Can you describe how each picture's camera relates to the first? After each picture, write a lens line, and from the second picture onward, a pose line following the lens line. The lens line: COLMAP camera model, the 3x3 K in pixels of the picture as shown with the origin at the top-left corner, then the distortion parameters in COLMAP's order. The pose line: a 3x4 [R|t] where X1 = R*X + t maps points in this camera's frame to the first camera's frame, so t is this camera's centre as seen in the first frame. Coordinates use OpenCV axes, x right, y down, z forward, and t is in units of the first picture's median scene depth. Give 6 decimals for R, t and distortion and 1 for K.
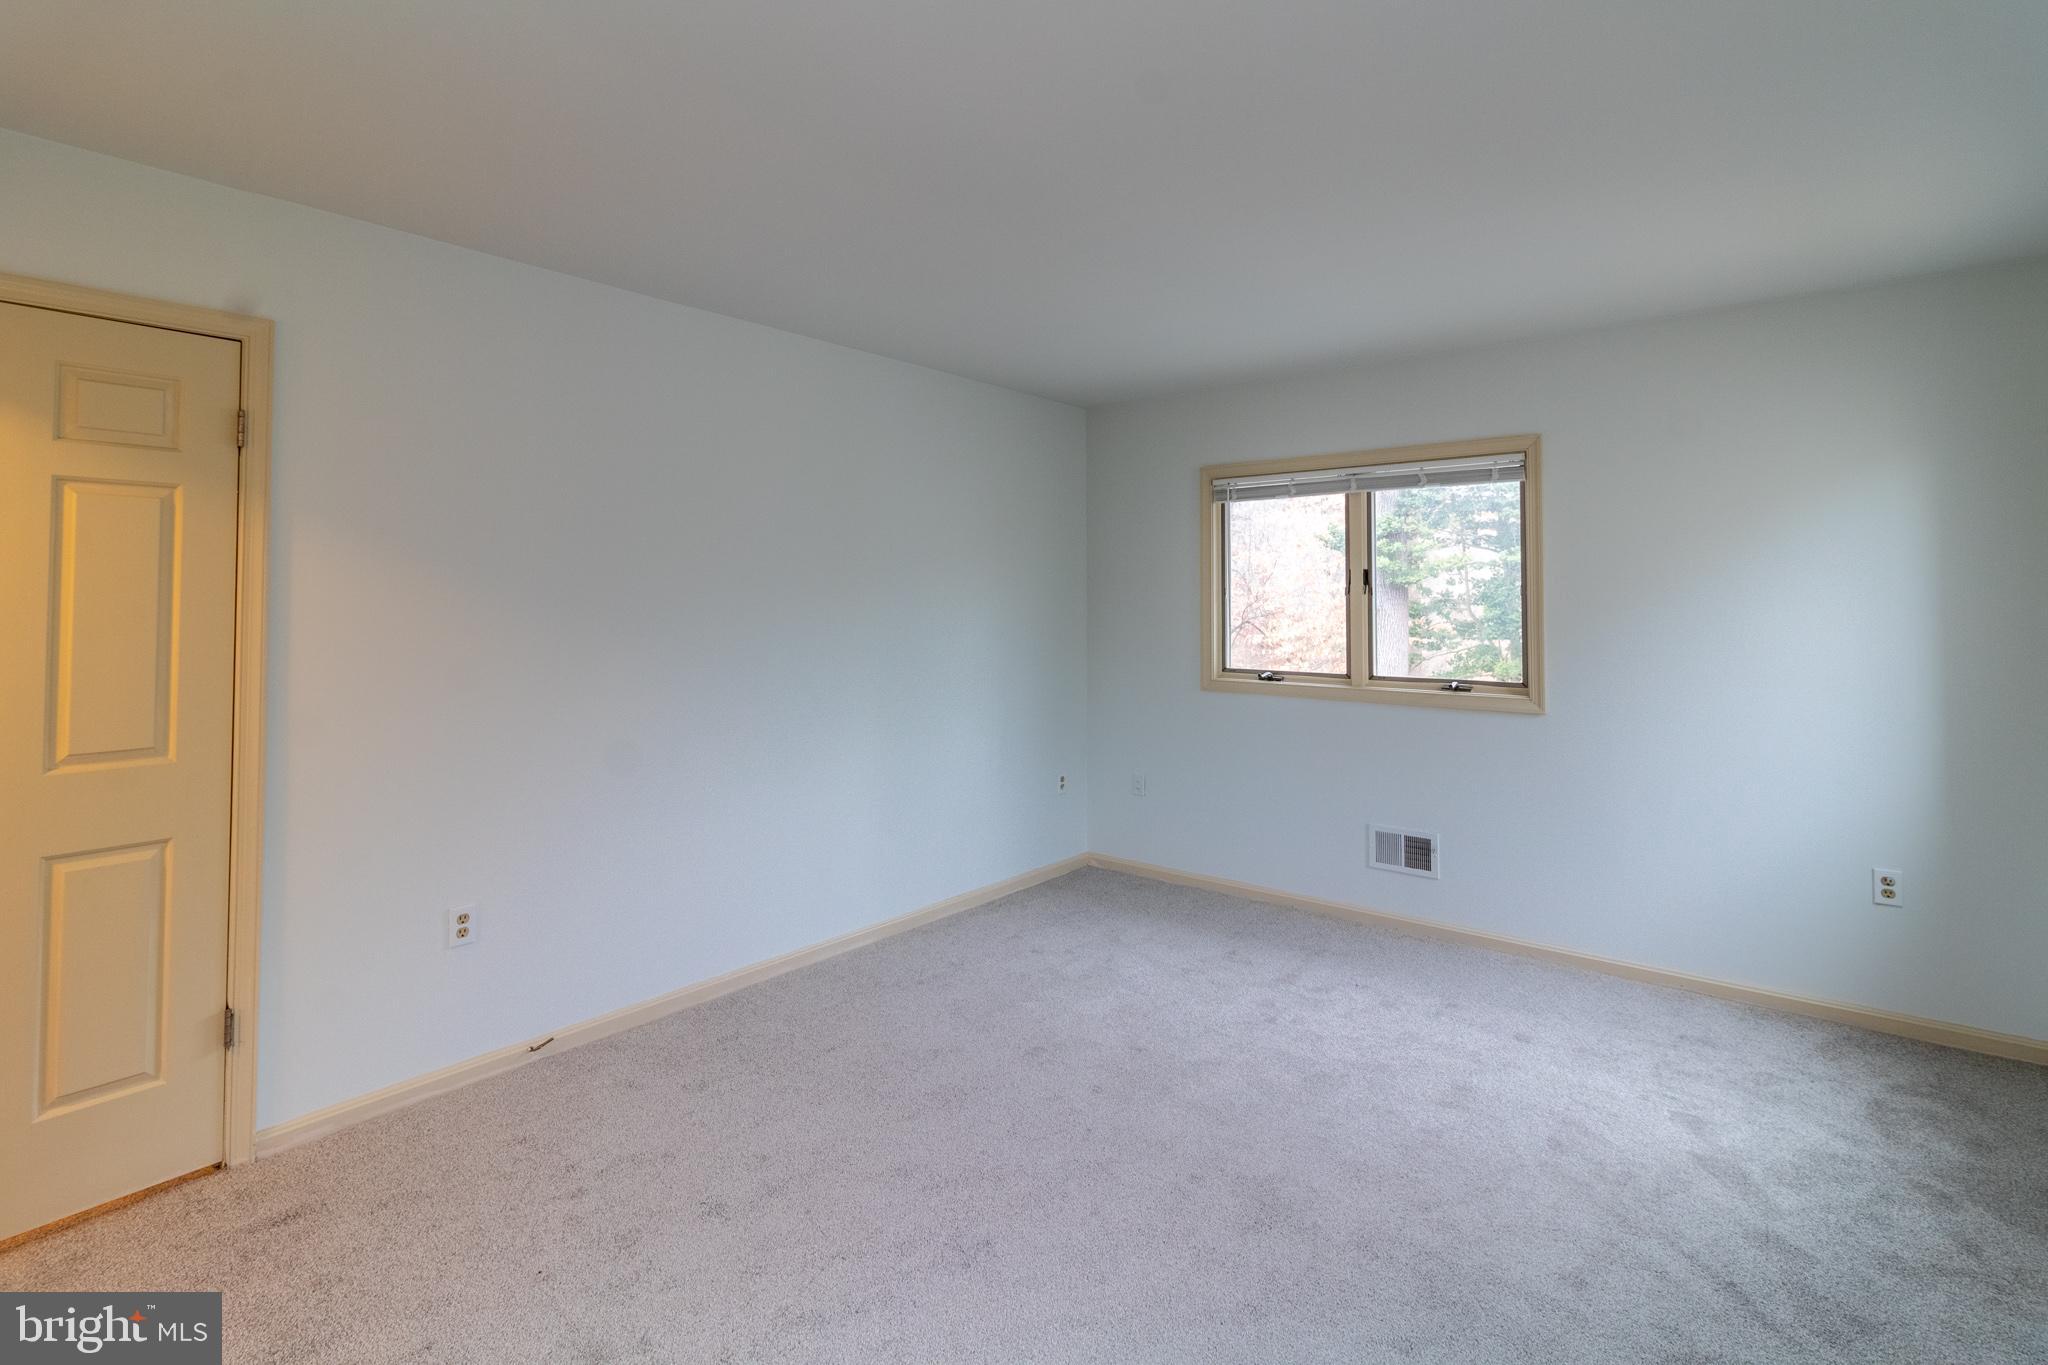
lens RADIAL K [[1001.0, 0, 1020.4], [0, 1001.0, 568.6], [0, 0, 1]] dist [-0.000503, -0.001026]
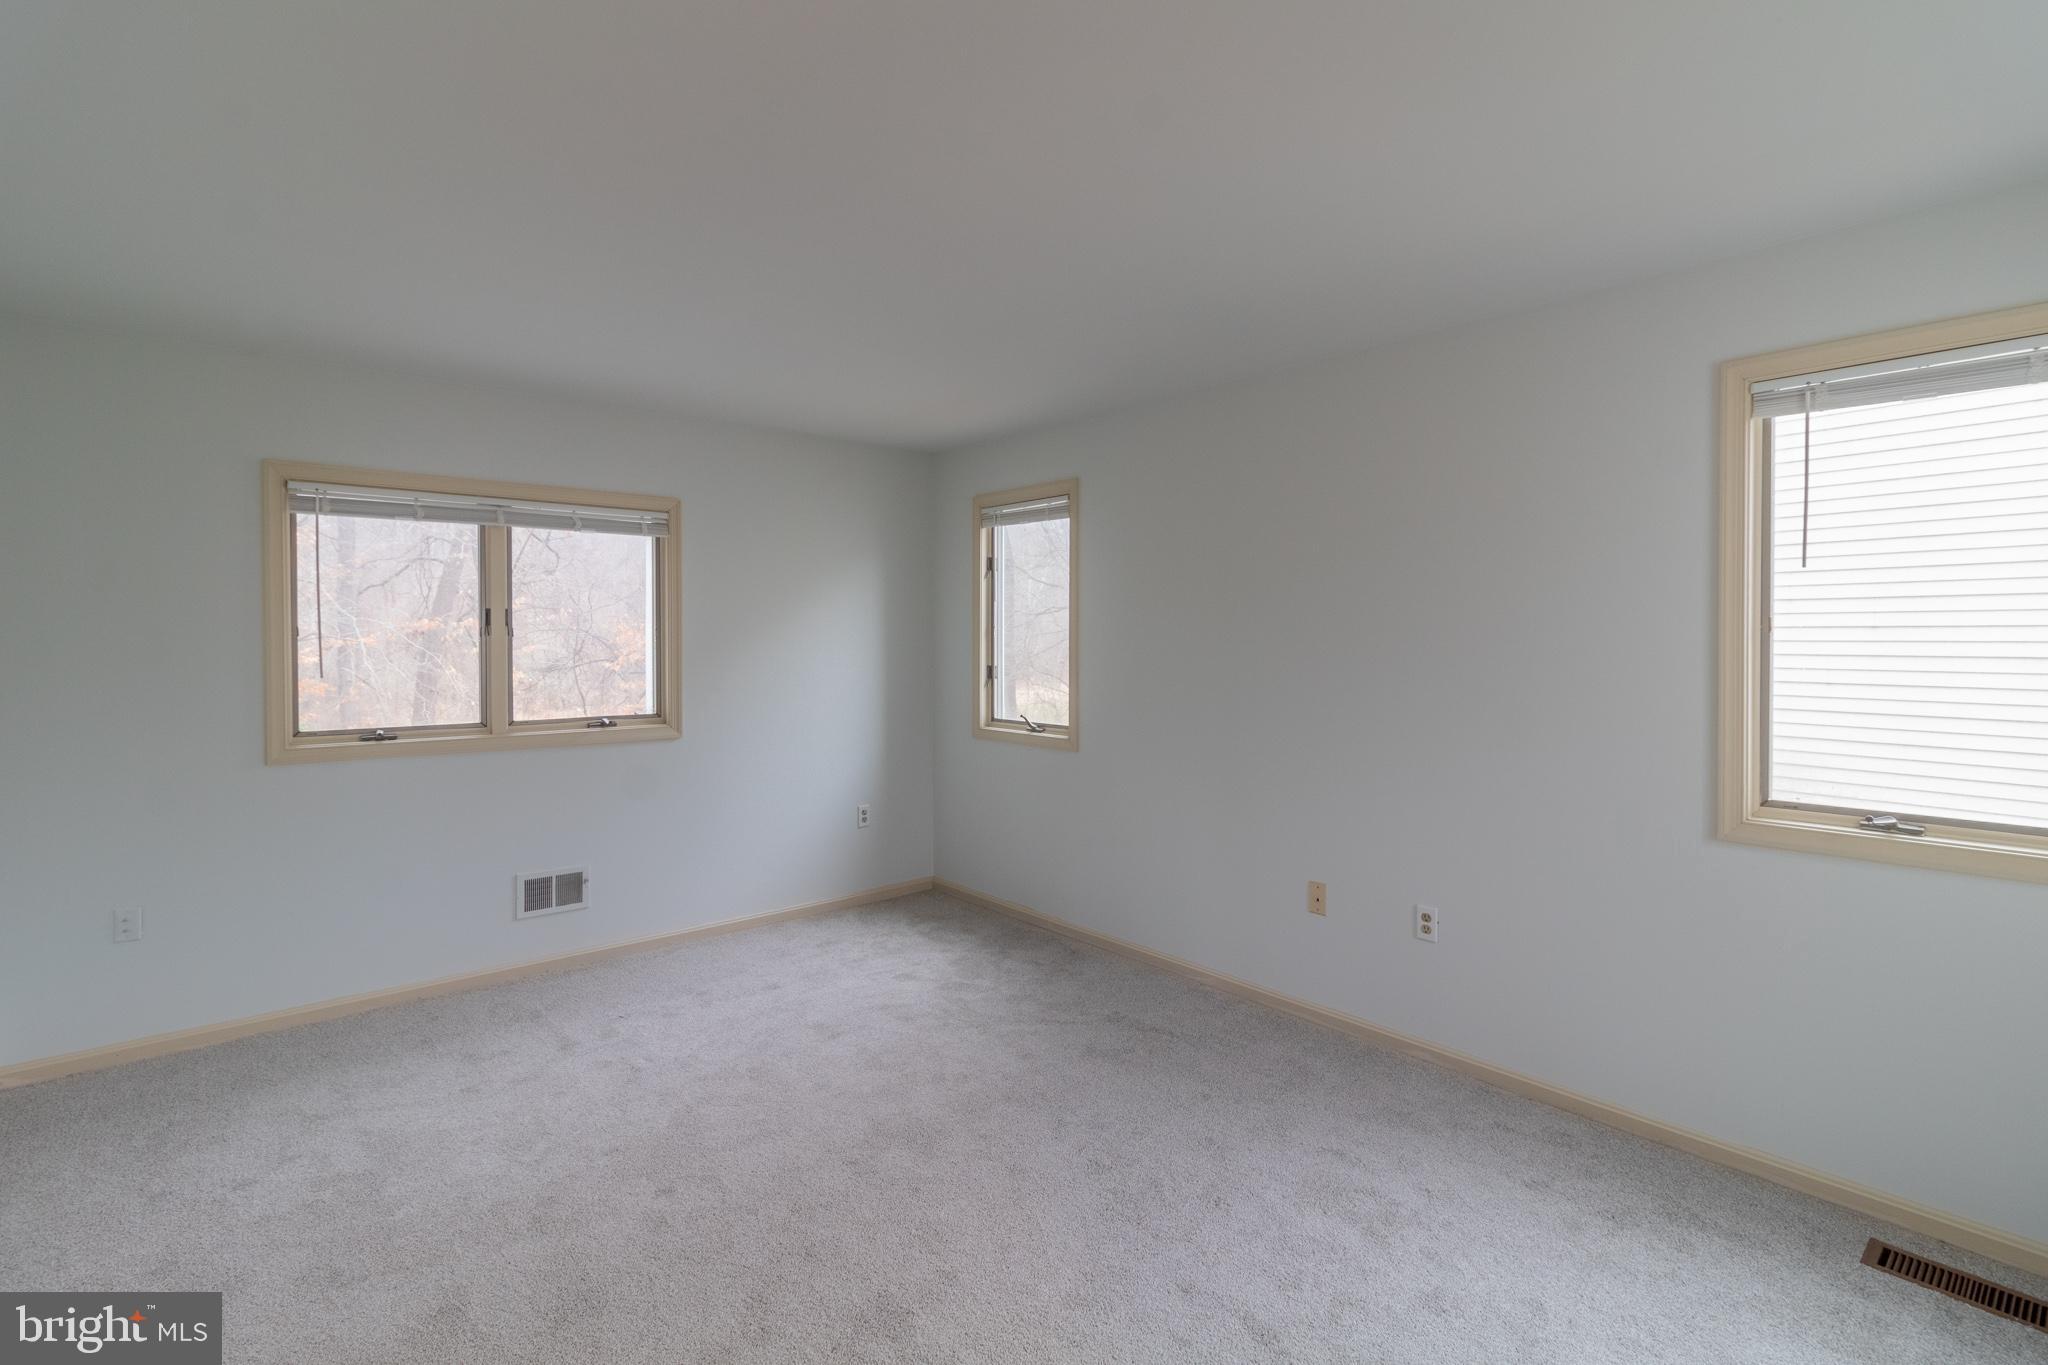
lens RADIAL K [[970.0, 0, 1019.8], [0, 970.0, 654.1], [0, 0, 1]] dist [-0.001668, -0.000161]
pose [[0.138743, -0.014917, 0.990216, -0.548464], [-0.029003, 0.999396, 0.019119, 0.012967], [-0.989904, -0.031372, 0.138227, 0.441116]]
